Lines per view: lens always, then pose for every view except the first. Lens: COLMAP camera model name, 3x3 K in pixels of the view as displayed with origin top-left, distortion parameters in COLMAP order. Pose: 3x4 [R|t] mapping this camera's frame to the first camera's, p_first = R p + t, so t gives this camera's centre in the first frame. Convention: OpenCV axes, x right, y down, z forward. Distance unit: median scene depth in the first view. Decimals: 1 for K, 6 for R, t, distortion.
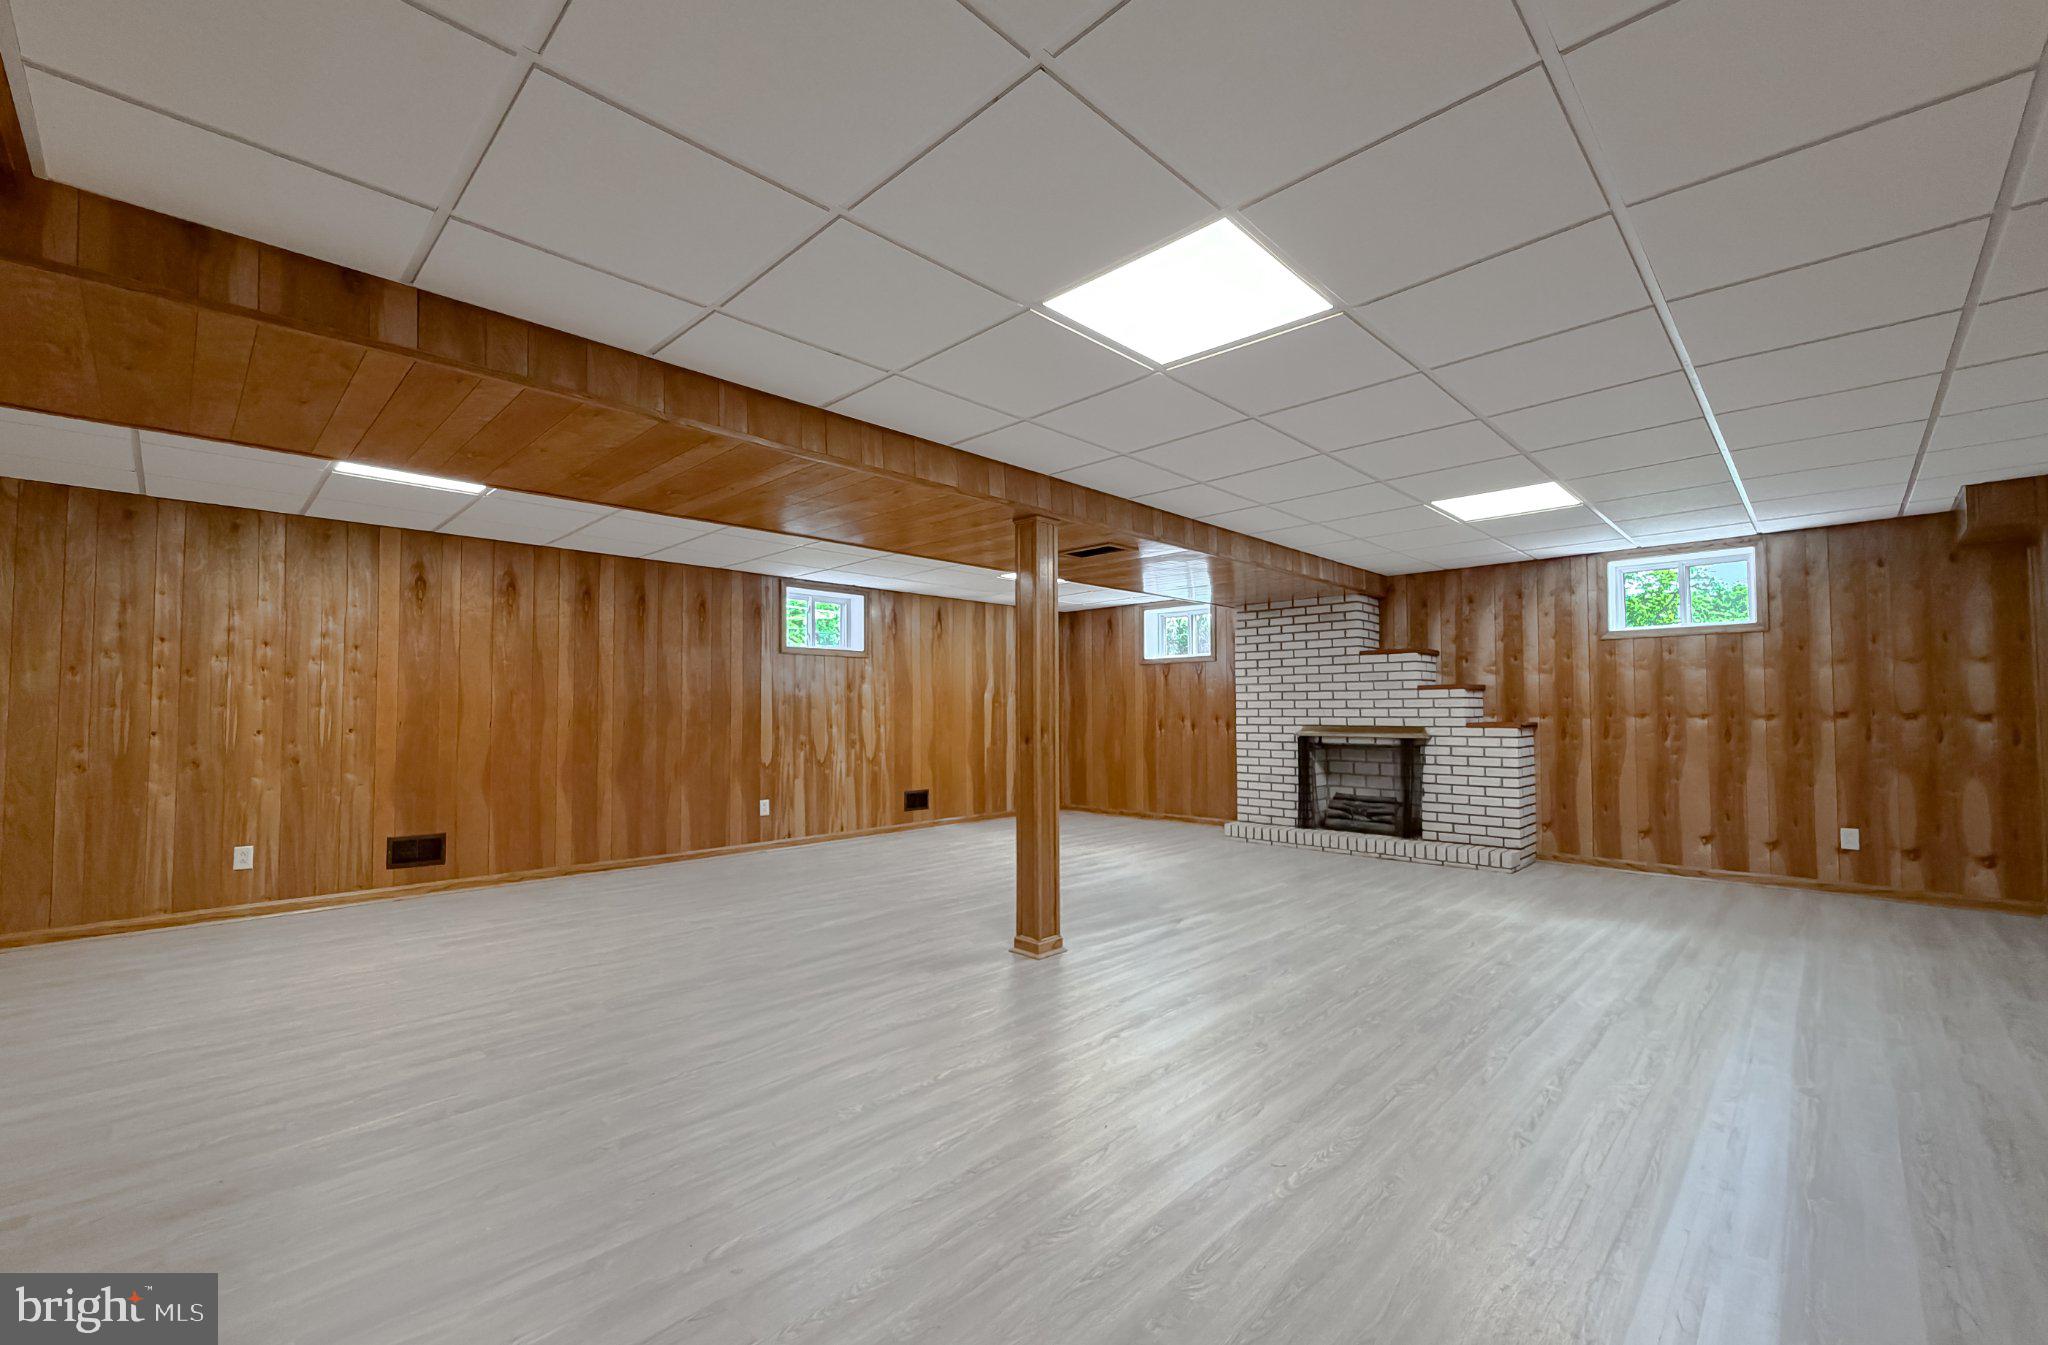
lens RADIAL K [[837.2, 0, 1023.6], [0, 837.2, 680.1], [0, 0, 1]] dist [0.002325, 0.000066]
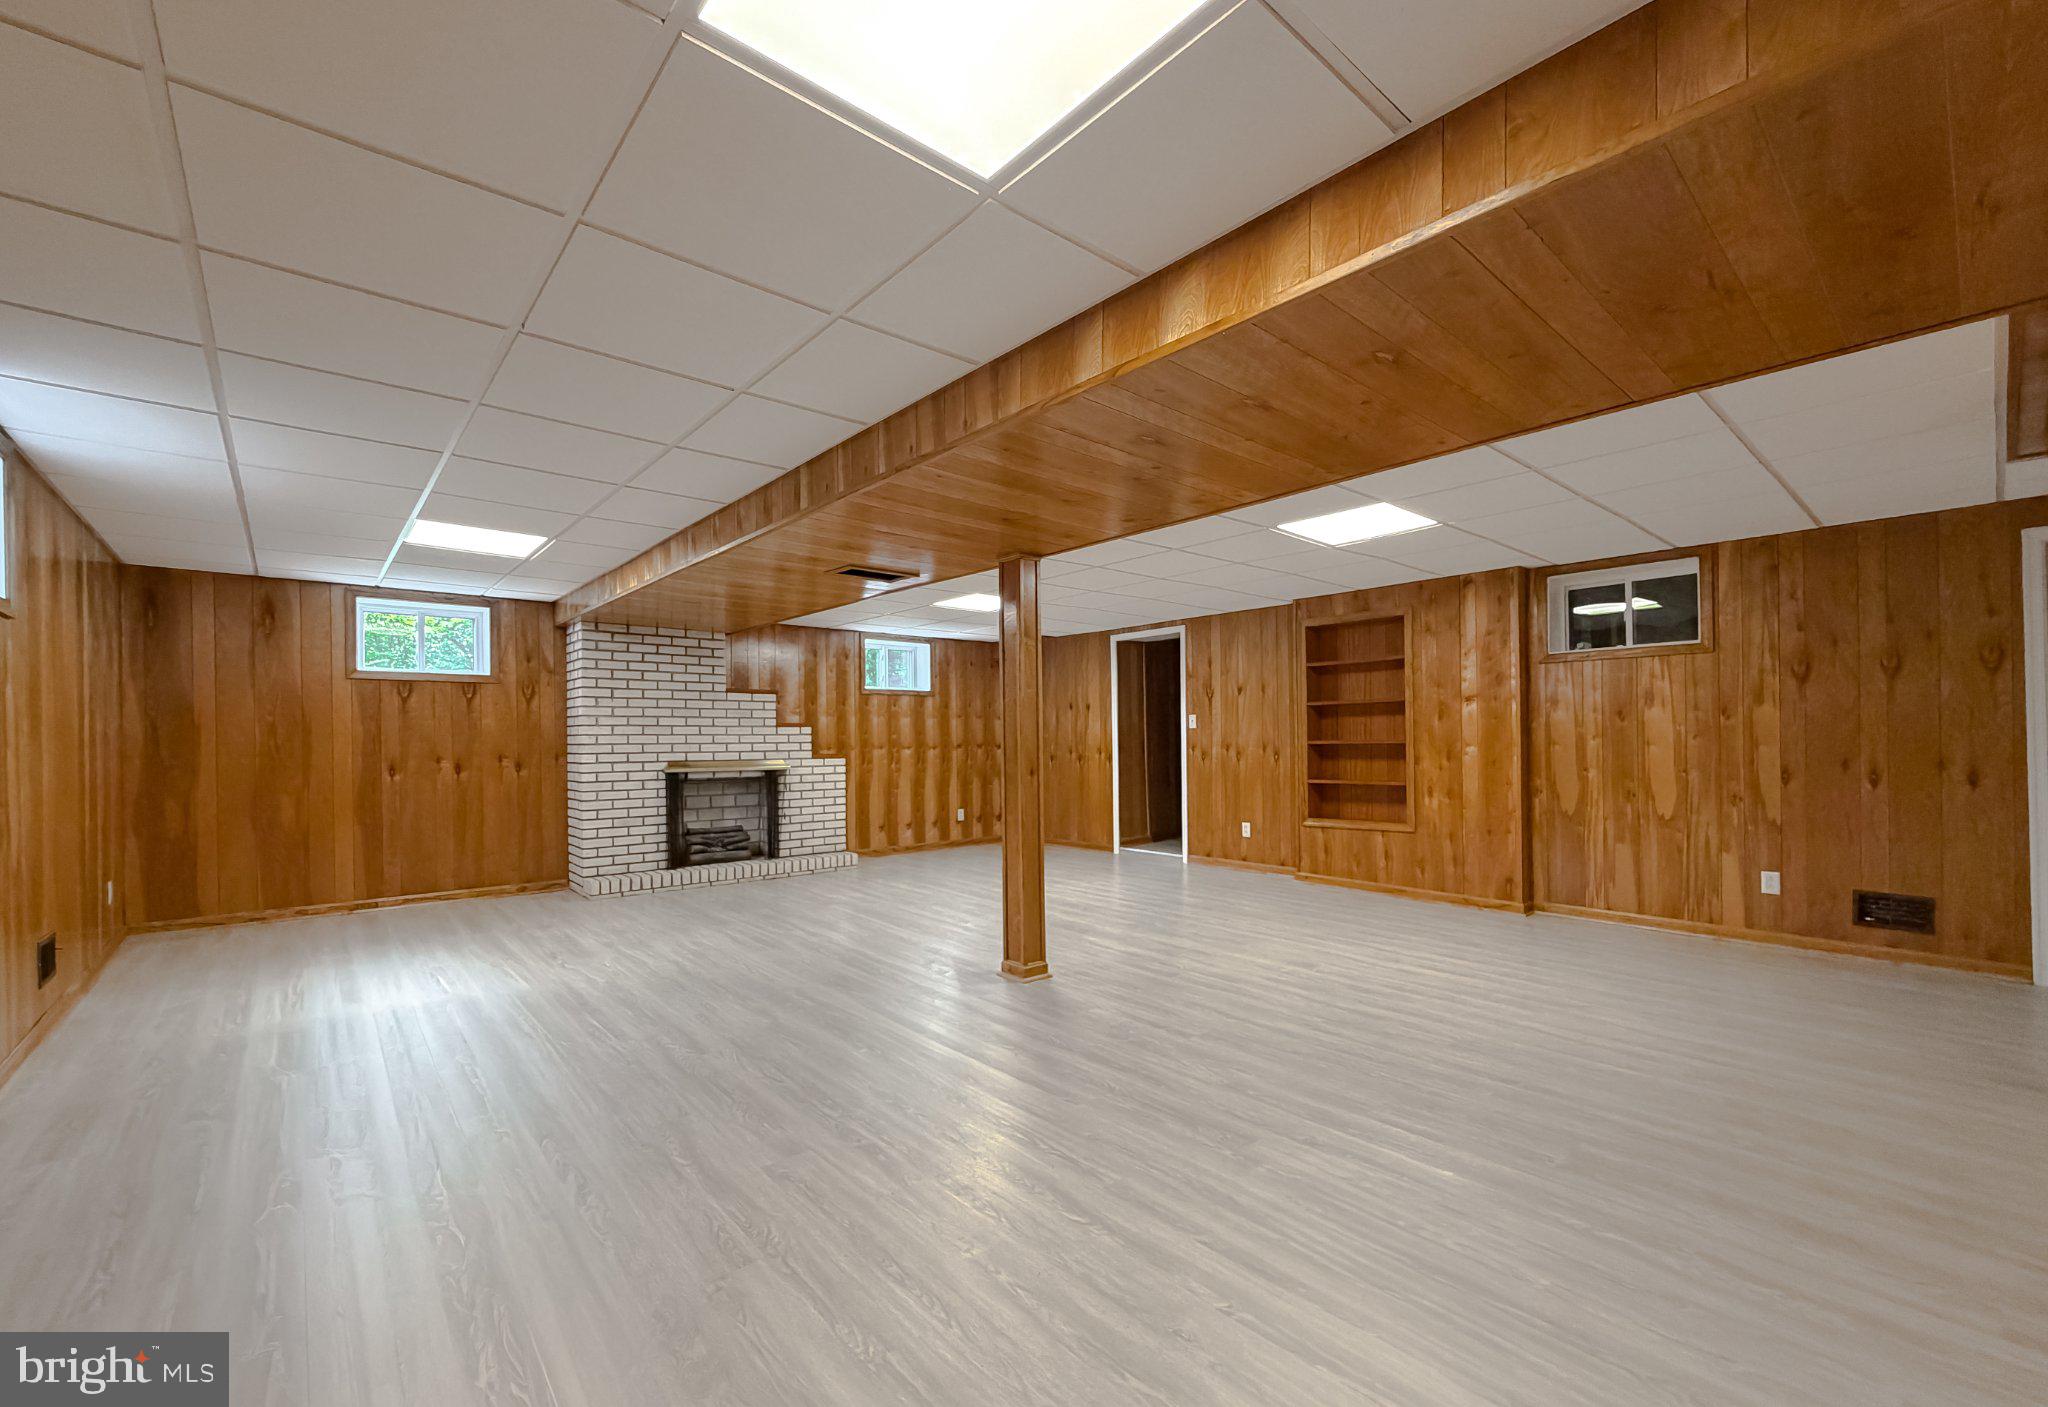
lens RADIAL K [[843.7, 0, 997.9], [0, 843.7, 740.7], [0, 0, 1]] dist [-0.016801, -0.000082]
pose [[0.101603, 0.005642, 0.994809, -0.657778], [-0.026719, 0.999639, -0.002940, 0.026412], [-0.994466, -0.026281, 0.101717, 0.607058]]
